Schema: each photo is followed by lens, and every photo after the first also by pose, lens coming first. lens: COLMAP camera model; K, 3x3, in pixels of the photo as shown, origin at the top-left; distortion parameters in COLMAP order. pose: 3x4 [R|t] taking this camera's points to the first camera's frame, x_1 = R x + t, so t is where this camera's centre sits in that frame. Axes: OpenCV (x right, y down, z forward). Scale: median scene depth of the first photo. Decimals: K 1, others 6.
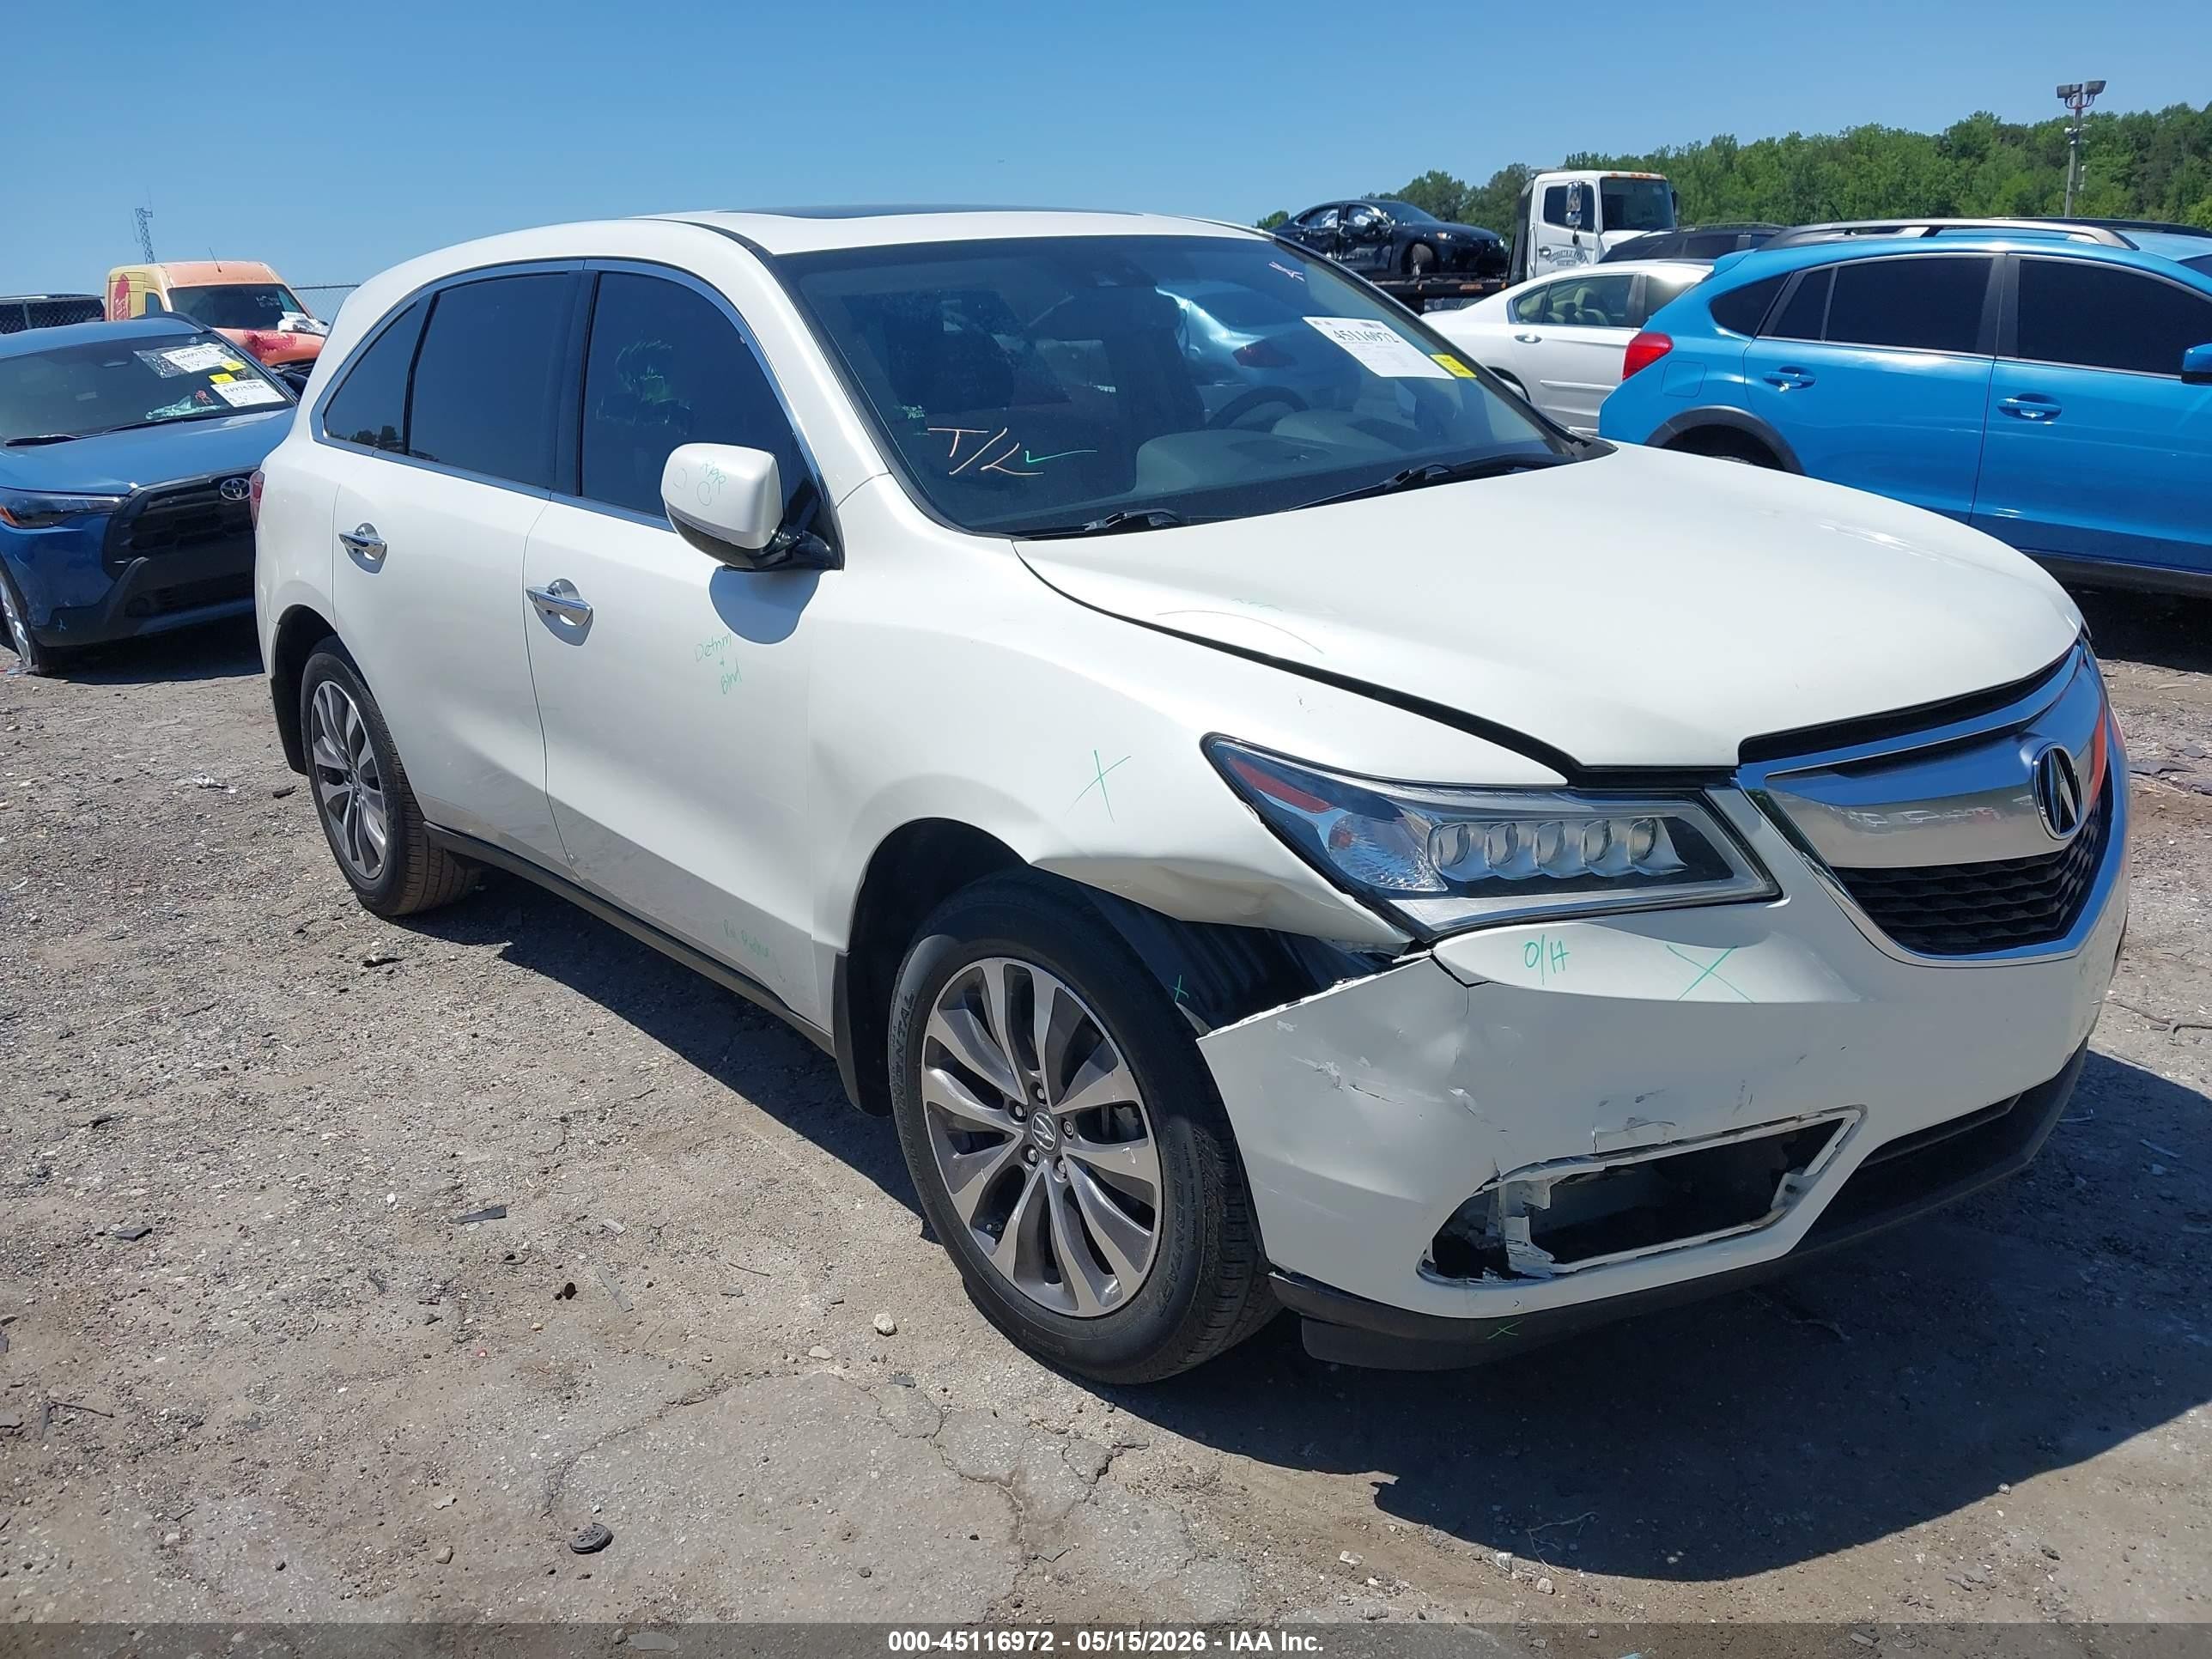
lens RADIAL K [[1731.7, 0, 1112.5], [0, 1731.7, 829.5], [0, 0, 1]] dist [-0.005113, 0.014514]
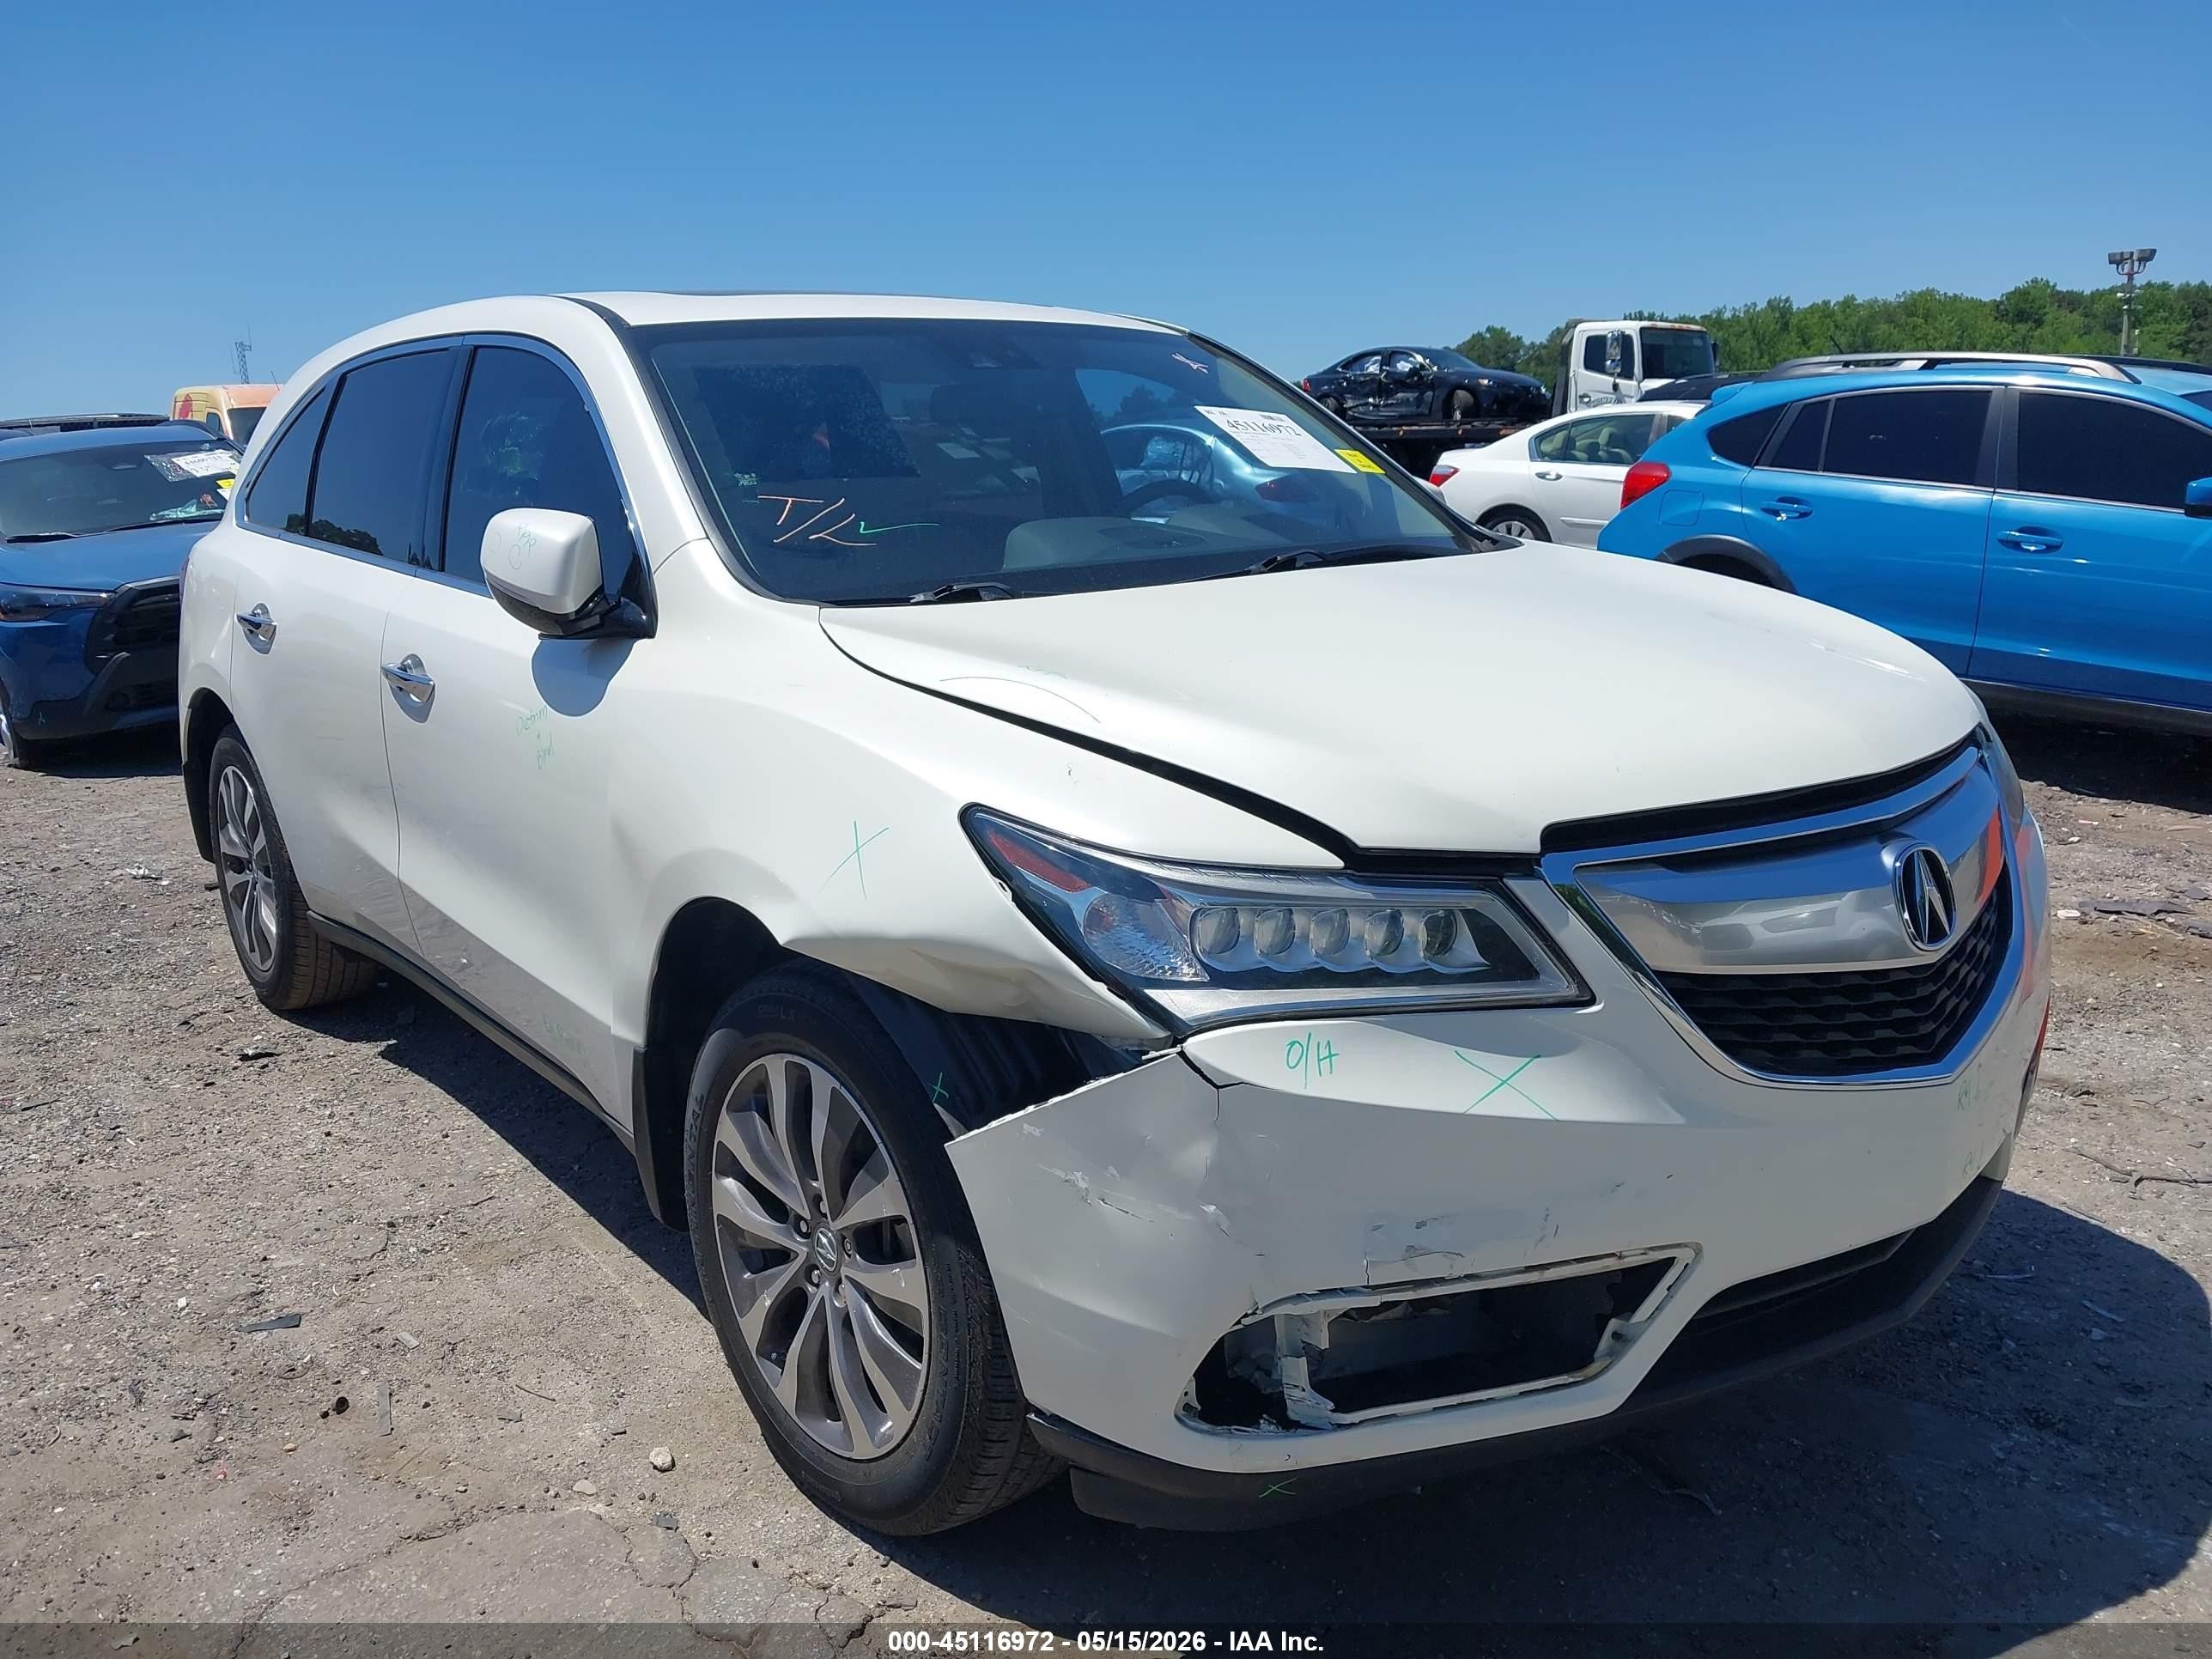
lens RADIAL K [[1736.2, 0, 1101.6], [0, 1736.2, 825.2], [0, 0, 1]] dist [-0.000984, 0.006533]
pose [[0.999199, 0.024541, -0.031616, 0.113731], [-0.026968, 0.996526, -0.078797, 0.018421], [0.029573, 0.079586, 0.996389, 0.065498]]
